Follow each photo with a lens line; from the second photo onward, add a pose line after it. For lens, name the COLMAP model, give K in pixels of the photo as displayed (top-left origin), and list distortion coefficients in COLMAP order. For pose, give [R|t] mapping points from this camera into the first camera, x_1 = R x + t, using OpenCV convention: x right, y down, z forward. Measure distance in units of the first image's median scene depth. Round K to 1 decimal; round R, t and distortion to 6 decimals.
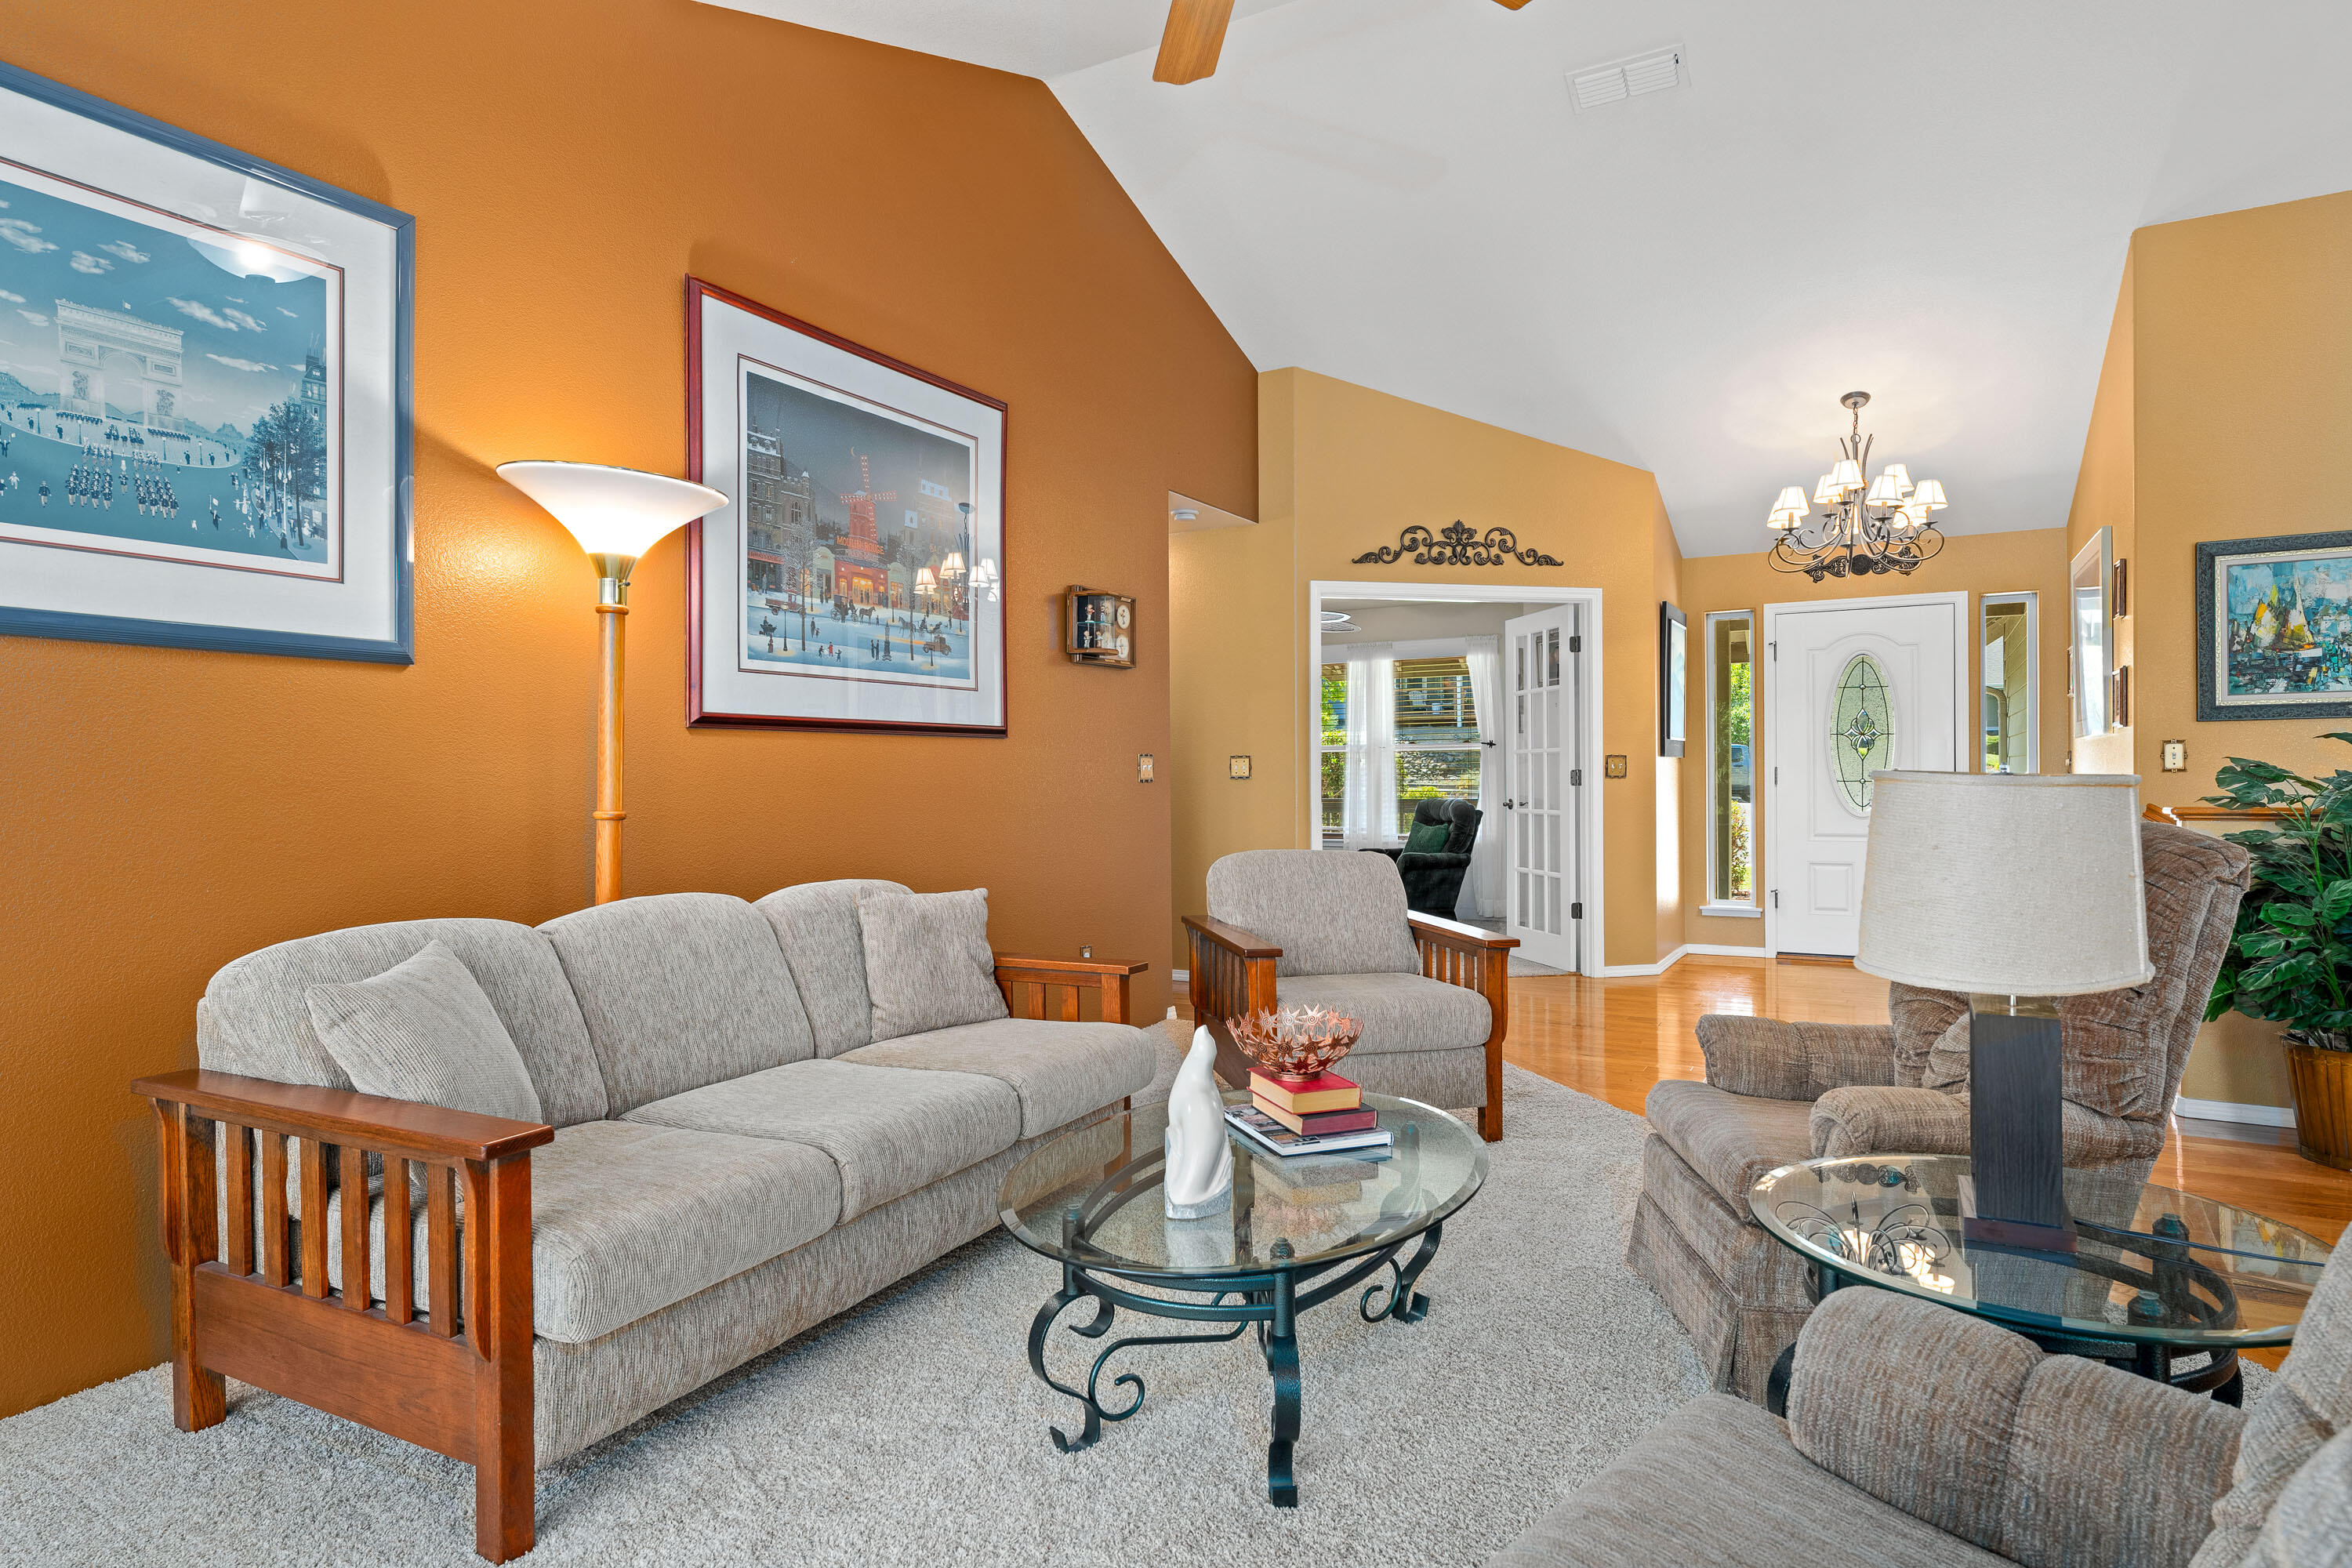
lens RADIAL K [[1254.3, 0, 1161.3], [0, 1254.3, 774.5], [0, 0, 1]] dist [-0.004133, -0.000233]
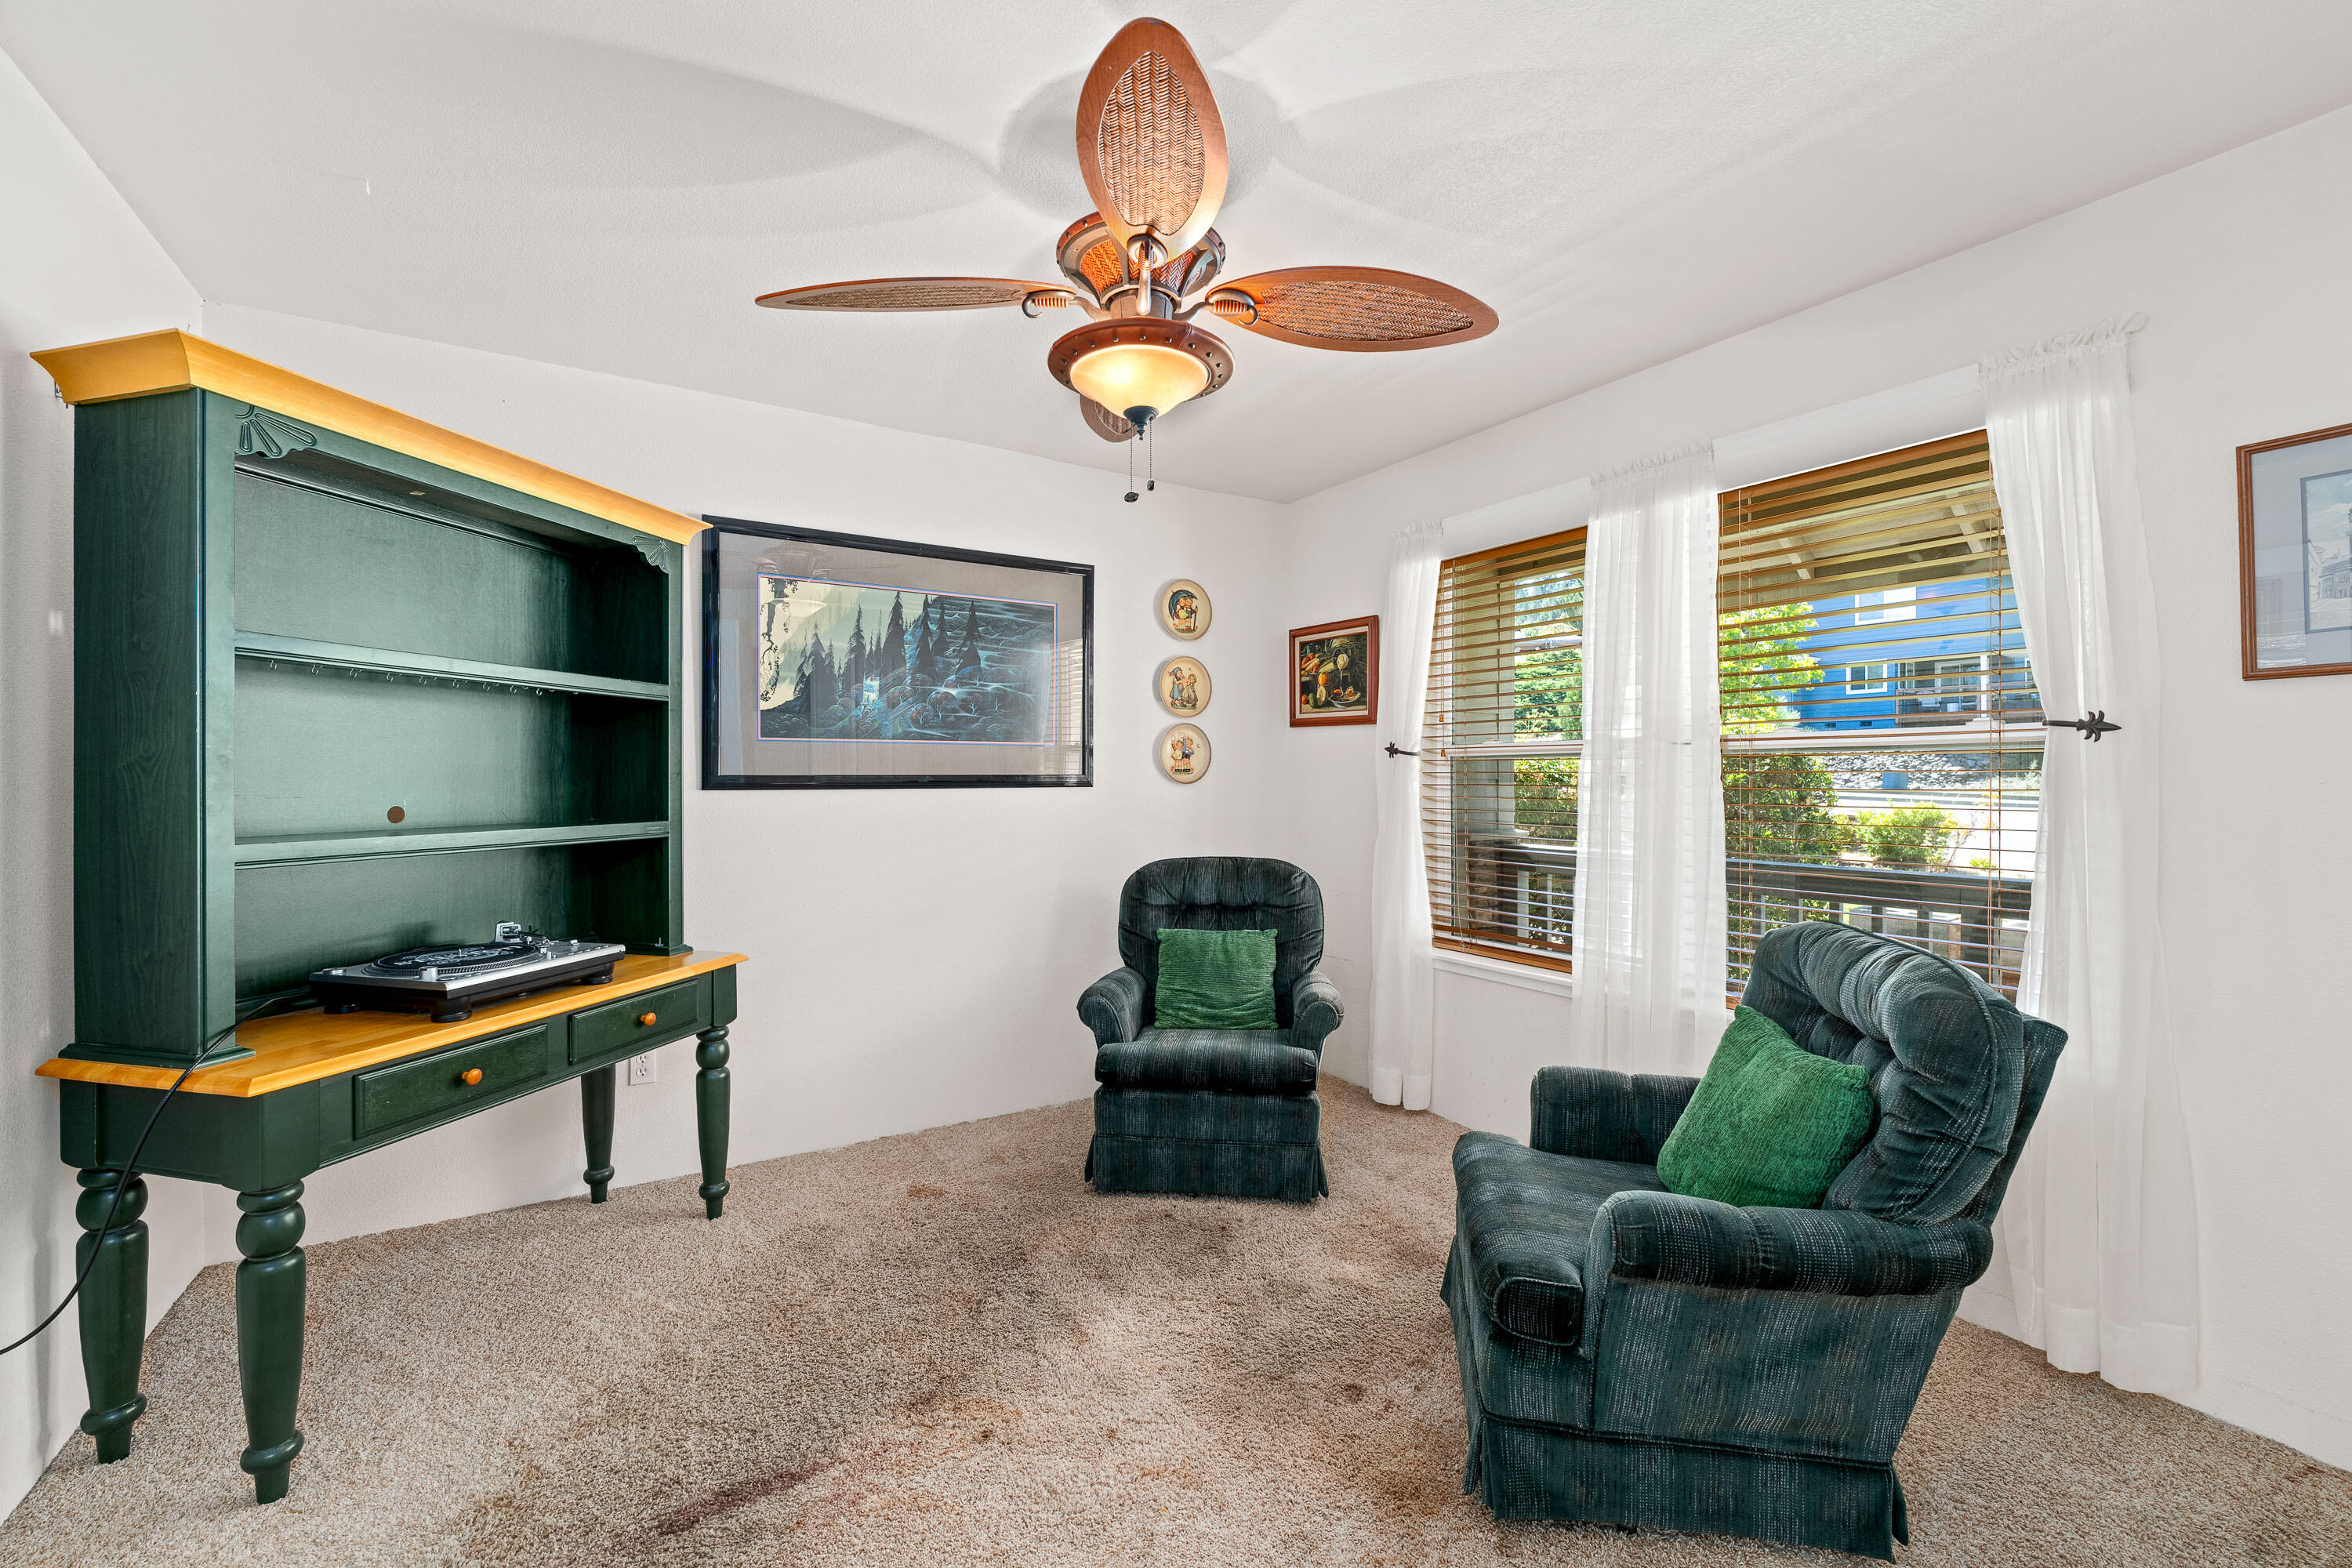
lens RADIAL K [[940.0, 0, 1161.1], [0, 940.0, 776.6], [0, 0, 1]] dist [-0.003353, -0.000153]
pose [[0.882957, 0.000526, -0.469453, 0.194694], [-0.000470, 1.000000, 0.000237, -0.014548], [0.469453, 0.000011, 0.882958, 0.782440]]
